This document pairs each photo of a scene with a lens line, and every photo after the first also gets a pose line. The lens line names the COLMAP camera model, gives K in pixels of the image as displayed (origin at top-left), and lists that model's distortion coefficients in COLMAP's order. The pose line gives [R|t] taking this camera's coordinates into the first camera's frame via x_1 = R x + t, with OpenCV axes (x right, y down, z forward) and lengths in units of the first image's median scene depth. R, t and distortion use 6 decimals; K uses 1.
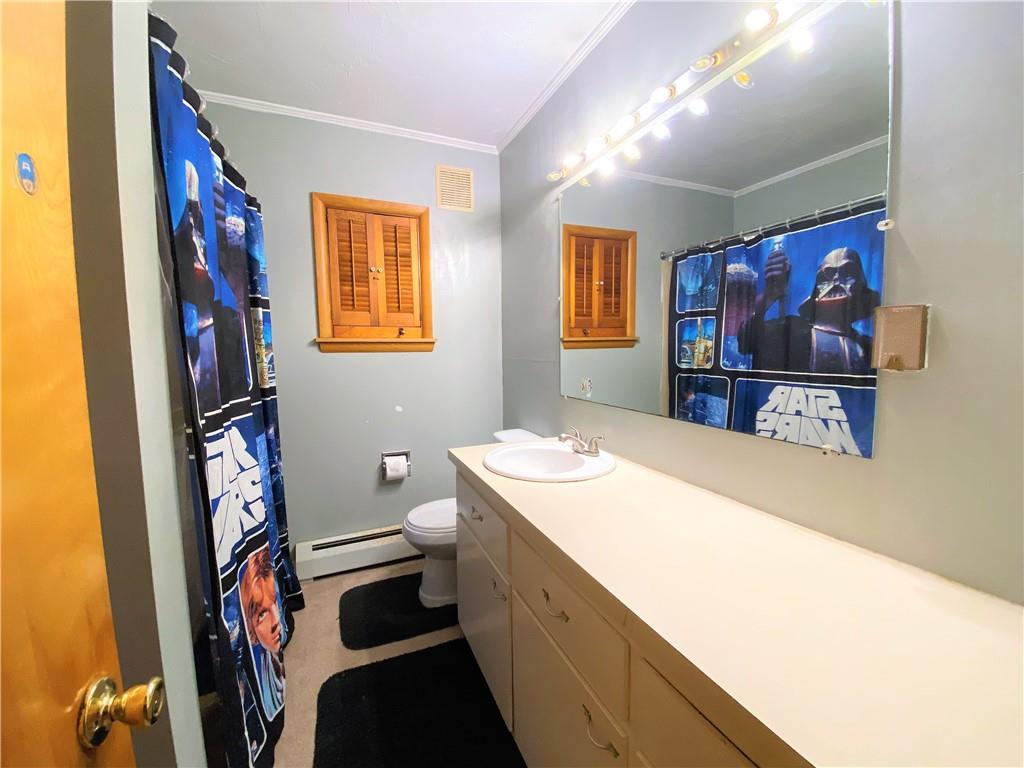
lens RADIAL K [[416.4, 0, 512.0], [0, 416.4, 384.0], [0, 0, 1]] dist [0.027020, -0.025708]
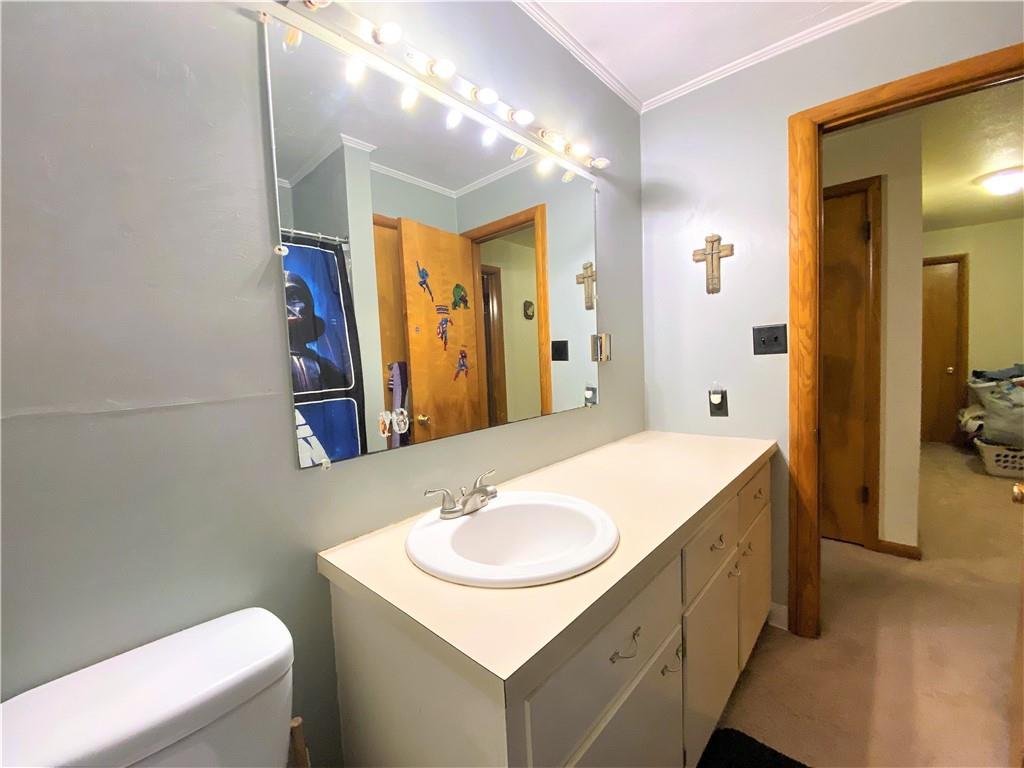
lens RADIAL K [[416.4, 0, 512.0], [0, 416.4, 384.0], [0, 0, 1]] dist [0.027020, -0.025708]
pose [[-0.407881, -0.033179, 0.912432, -0.385896], [0.130866, 0.986897, 0.094387, -0.075933], [-0.903608, 0.157905, -0.398194, 0.967350]]
